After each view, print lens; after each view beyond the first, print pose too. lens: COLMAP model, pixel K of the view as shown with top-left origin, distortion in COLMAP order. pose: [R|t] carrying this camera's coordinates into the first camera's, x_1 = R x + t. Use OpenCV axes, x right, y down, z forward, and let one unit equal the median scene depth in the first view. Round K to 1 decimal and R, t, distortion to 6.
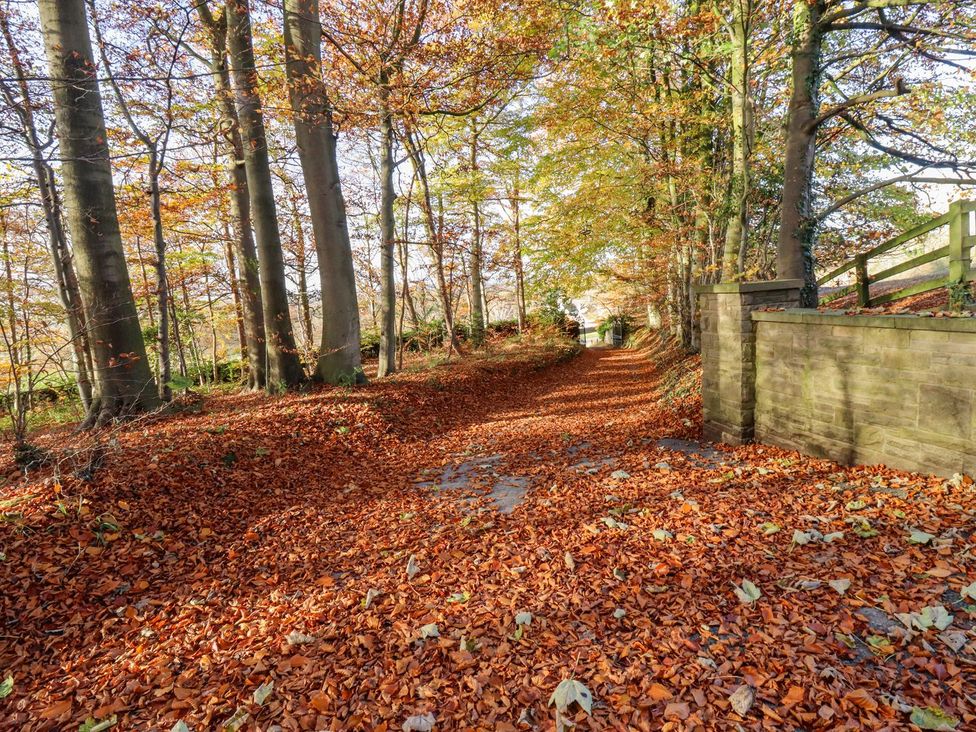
lens RADIAL K [[505.5, 0, 478.4], [0, 505.5, 352.0], [0, 0, 1]] dist [-0.000329, -0.014225]
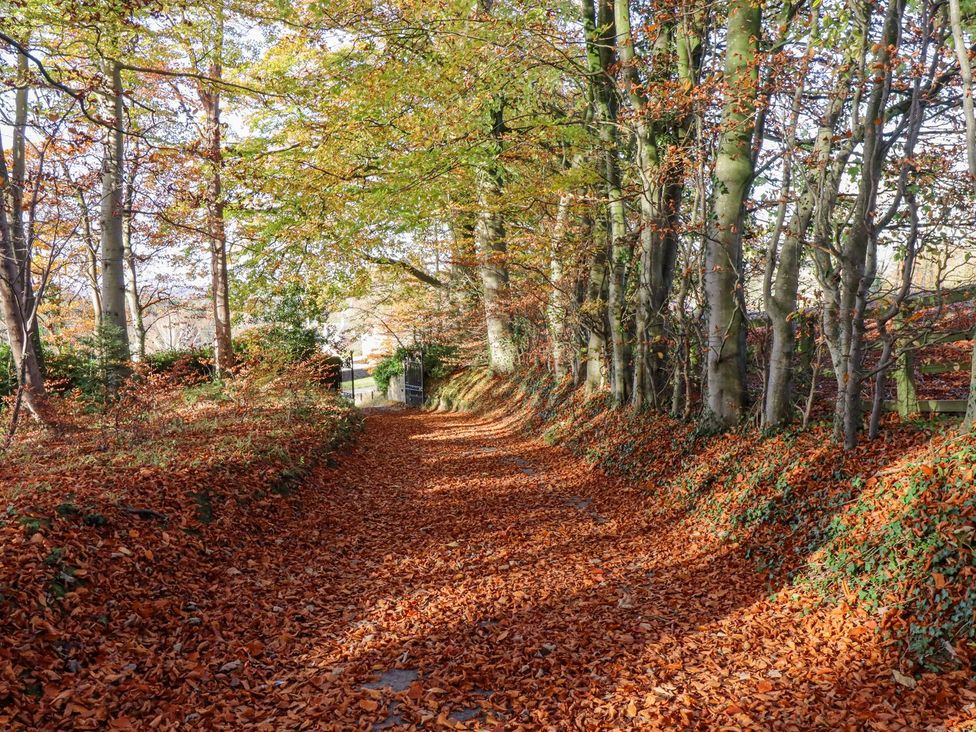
lens RADIAL K [[858.8, 0, 489.0], [0, 858.8, 347.6], [0, 0, 1]] dist [0.010385, 0.007465]
pose [[0.924401, 0.025500, 0.380568, 0.011139], [0.003809, 0.997096, -0.076063, -0.004210], [-0.381402, 0.071762, 0.921619, 0.170805]]
